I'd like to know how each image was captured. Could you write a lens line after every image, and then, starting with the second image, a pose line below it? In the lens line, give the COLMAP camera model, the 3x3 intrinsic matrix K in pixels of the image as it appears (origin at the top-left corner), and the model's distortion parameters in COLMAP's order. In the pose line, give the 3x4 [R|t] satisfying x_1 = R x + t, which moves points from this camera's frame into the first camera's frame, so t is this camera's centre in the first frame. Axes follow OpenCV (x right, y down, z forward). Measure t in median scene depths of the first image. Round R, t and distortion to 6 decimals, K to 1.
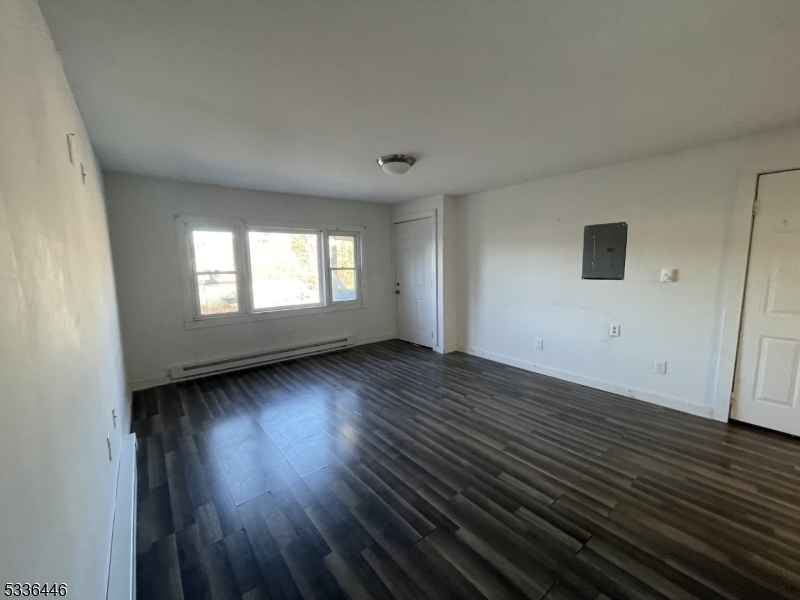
lens RADIAL K [[306.5, 0, 398.4], [0, 306.5, 302.9], [0, 0, 1]] dist [-0.000830, 0.000009]
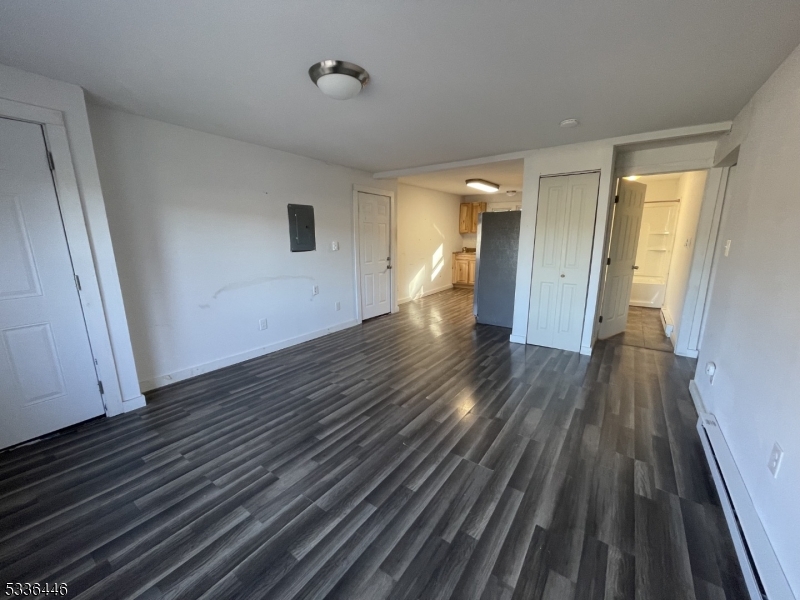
lens RADIAL K [[306.5, 0, 401.6], [0, 306.5, 300.3], [0, 0, 1]] dist [-0.000830, 0.000009]
pose [[-0.240206, -0.177889, 0.954283, -0.653756], [0.128985, 0.968499, 0.213006, -0.101648], [-0.962114, 0.174254, -0.209694, 0.958532]]
